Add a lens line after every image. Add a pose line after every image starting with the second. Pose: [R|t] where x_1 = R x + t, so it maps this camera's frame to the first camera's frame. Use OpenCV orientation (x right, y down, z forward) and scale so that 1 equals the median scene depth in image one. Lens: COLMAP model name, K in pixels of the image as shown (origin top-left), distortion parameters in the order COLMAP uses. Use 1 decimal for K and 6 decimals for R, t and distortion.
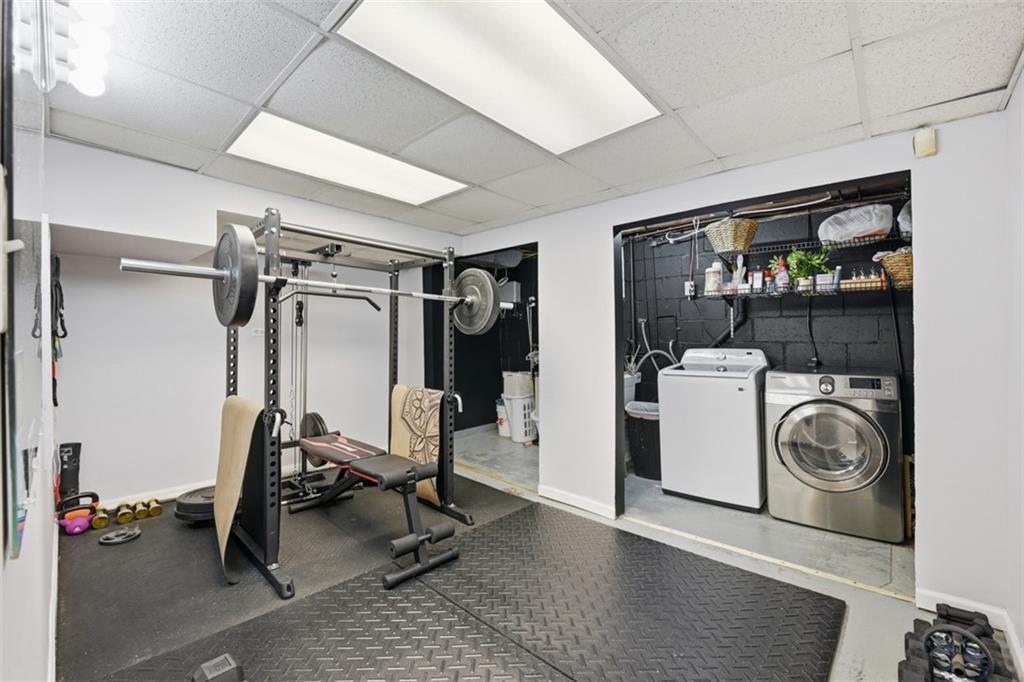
lens RADIAL K [[410.4, 0, 512.0], [0, 410.4, 341.0], [0, 0, 1]] dist [-0.001535, -0.000107]
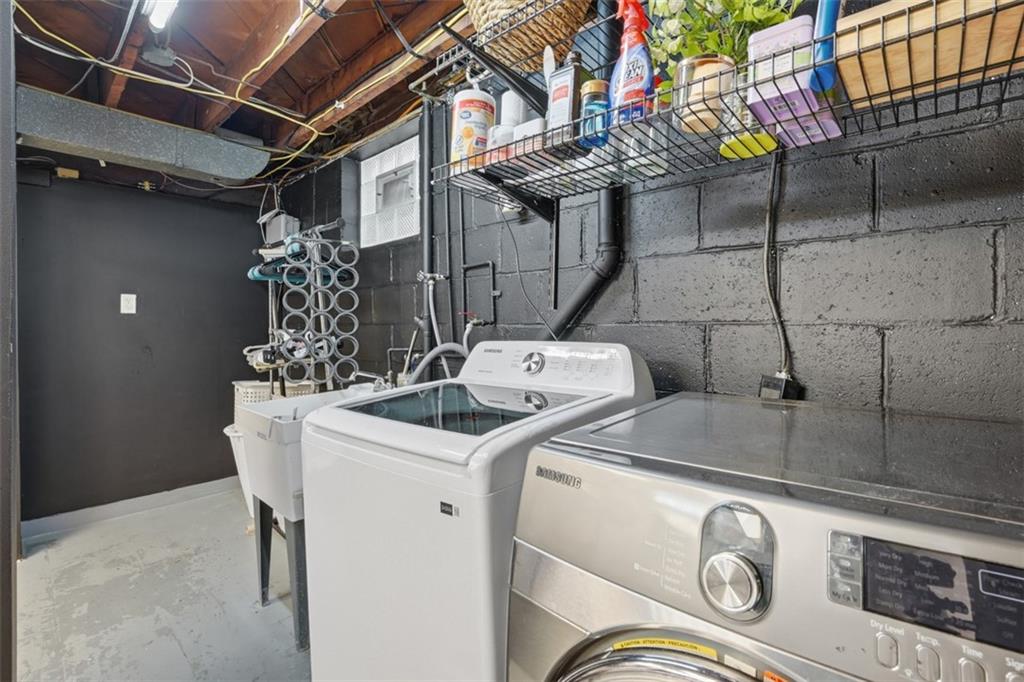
lens RADIAL K [[473.7, 0, 511.3], [0, 473.7, 331.1], [0, 0, 1]] dist [0.000921, 0.000044]
pose [[0.999951, -0.000498, -0.009915, 0.512973], [0.000595, 0.999952, 0.009780, 0.006122], [0.009910, -0.009786, 0.999903, 0.608615]]
